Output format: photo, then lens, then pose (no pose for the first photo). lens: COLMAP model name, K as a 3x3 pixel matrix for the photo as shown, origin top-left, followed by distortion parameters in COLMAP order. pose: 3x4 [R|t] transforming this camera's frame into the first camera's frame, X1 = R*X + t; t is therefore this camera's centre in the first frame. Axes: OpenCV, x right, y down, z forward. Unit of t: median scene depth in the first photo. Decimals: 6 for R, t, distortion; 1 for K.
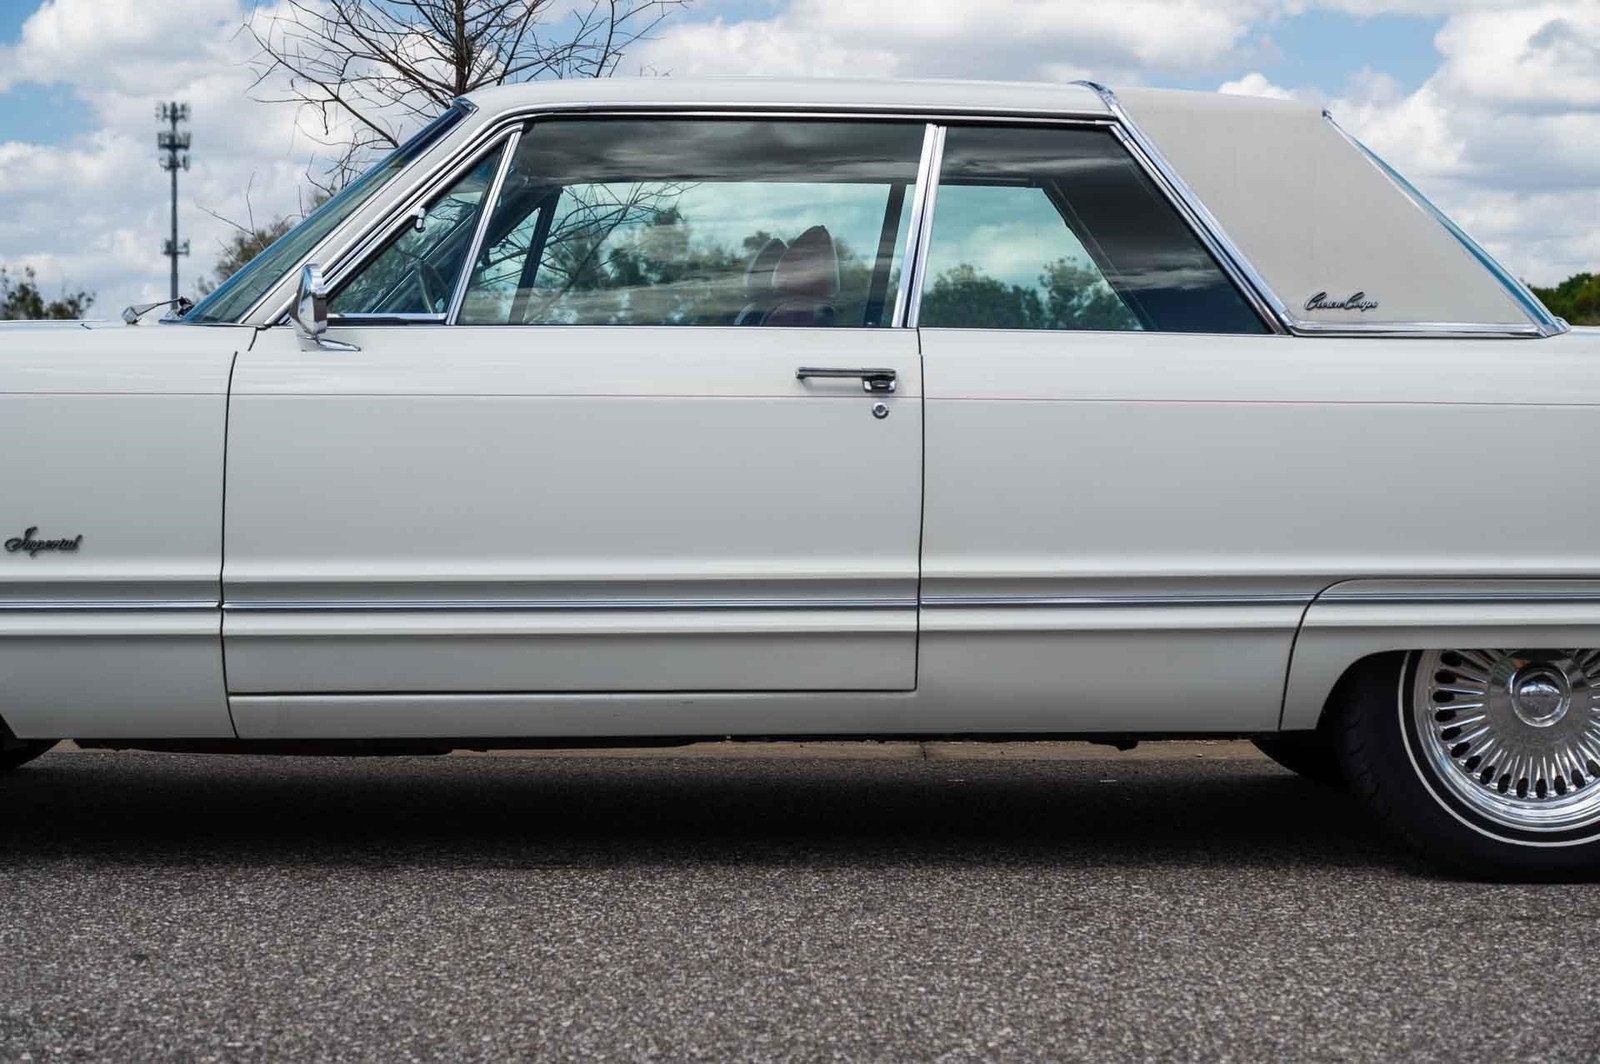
lens RADIAL K [[3364.6, 0, 800.0], [0, 3364.6, 532.0], [0, 0, 1]] dist [0.012359, -0.003950]
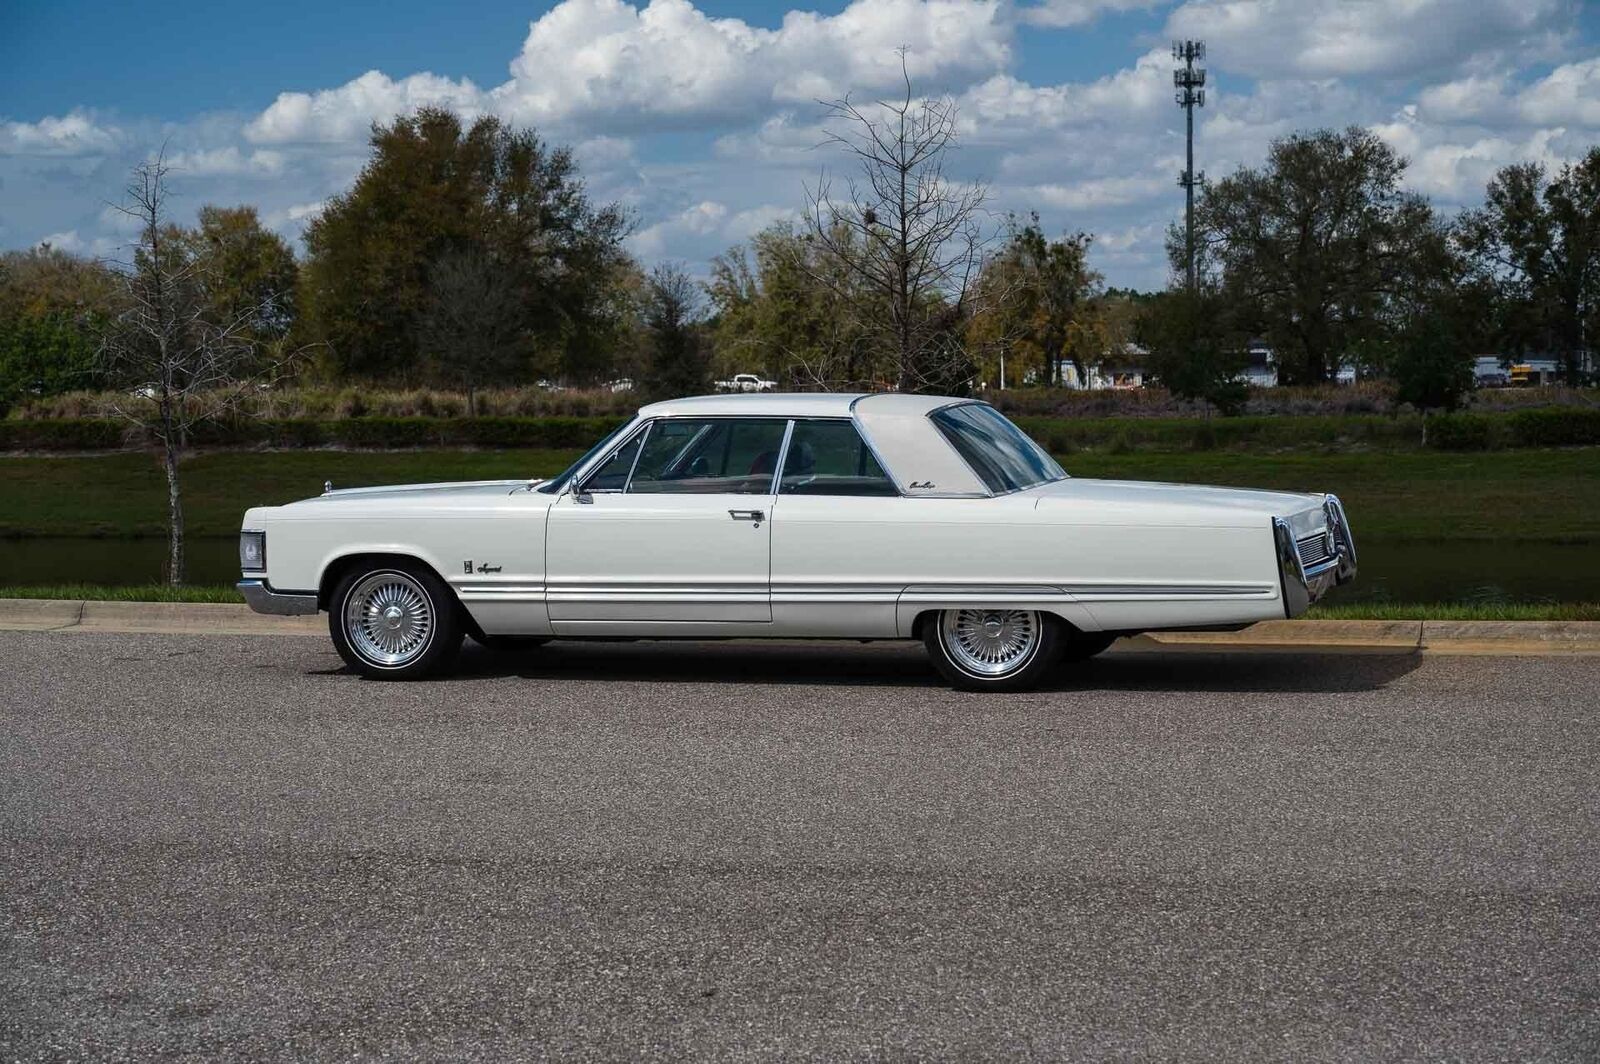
lens RADIAL K [[3251.9, 0, 800.0], [0, 3251.9, 532.0], [0, 0, 1]] dist [0.056729, -0.300763]
pose [[0.952249, 0.003504, -0.305304, 0.881204], [0.005010, 0.999620, 0.027101, -0.101930], [0.305283, -0.027336, 0.951869, -1.595816]]
